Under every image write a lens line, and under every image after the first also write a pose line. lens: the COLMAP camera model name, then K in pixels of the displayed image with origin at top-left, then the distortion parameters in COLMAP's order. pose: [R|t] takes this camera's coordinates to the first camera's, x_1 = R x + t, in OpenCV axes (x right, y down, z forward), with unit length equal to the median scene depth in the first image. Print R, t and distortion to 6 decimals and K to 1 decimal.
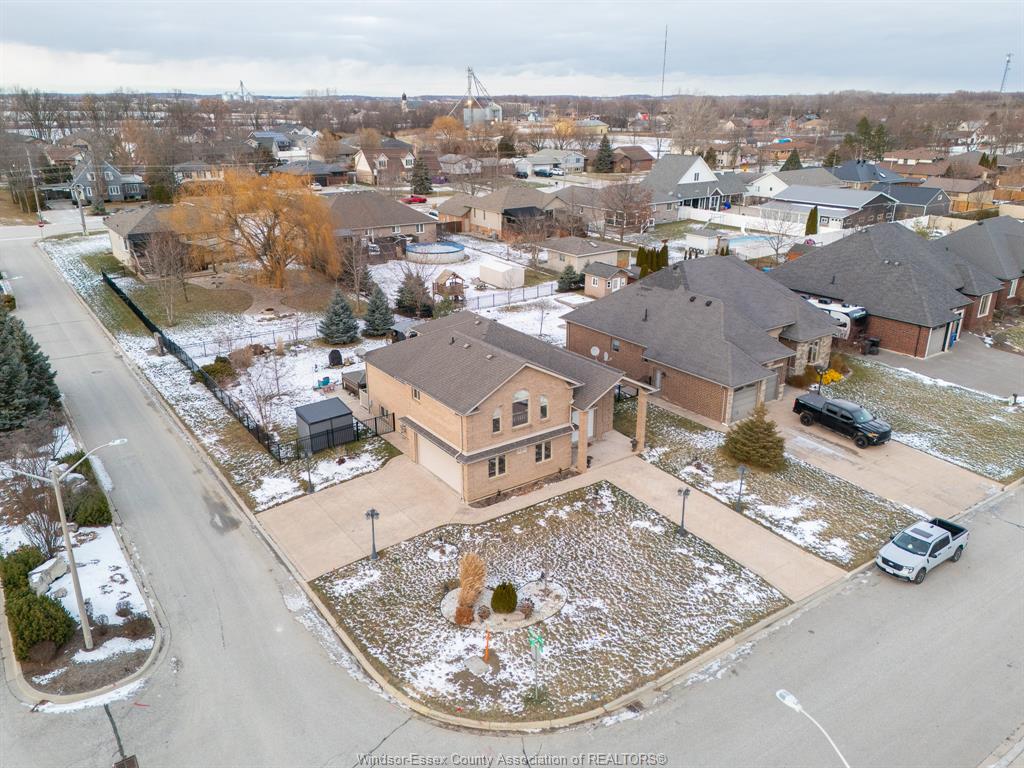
lens RADIAL K [[782.0, 0, 512.0], [0, 782.0, 384.0], [0, 0, 1]] dist [0.094703, -0.093831]
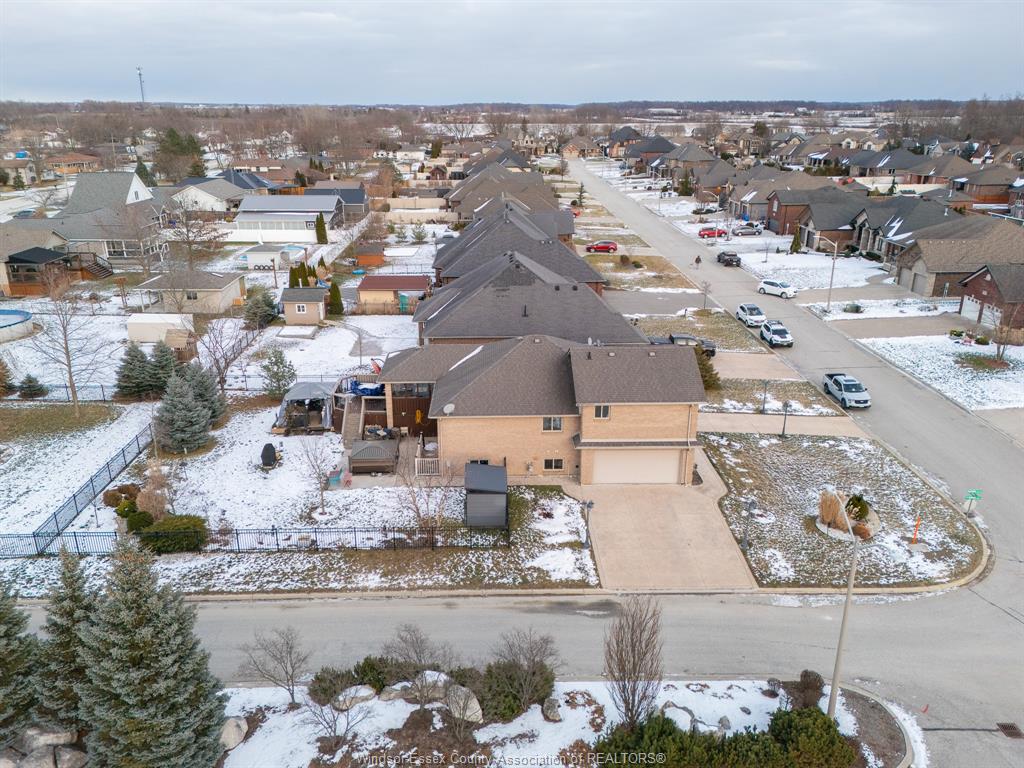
lens RADIAL K [[761.8, 0, 512.0], [0, 761.8, 384.0], [0, 0, 1]] dist [0.091861, -0.081220]
pose [[0.550234, -0.284398, 0.785086, -0.836154], [0.285502, 0.947622, 0.143181, -0.174524], [-0.784685, 0.145360, 0.602610, 0.434317]]
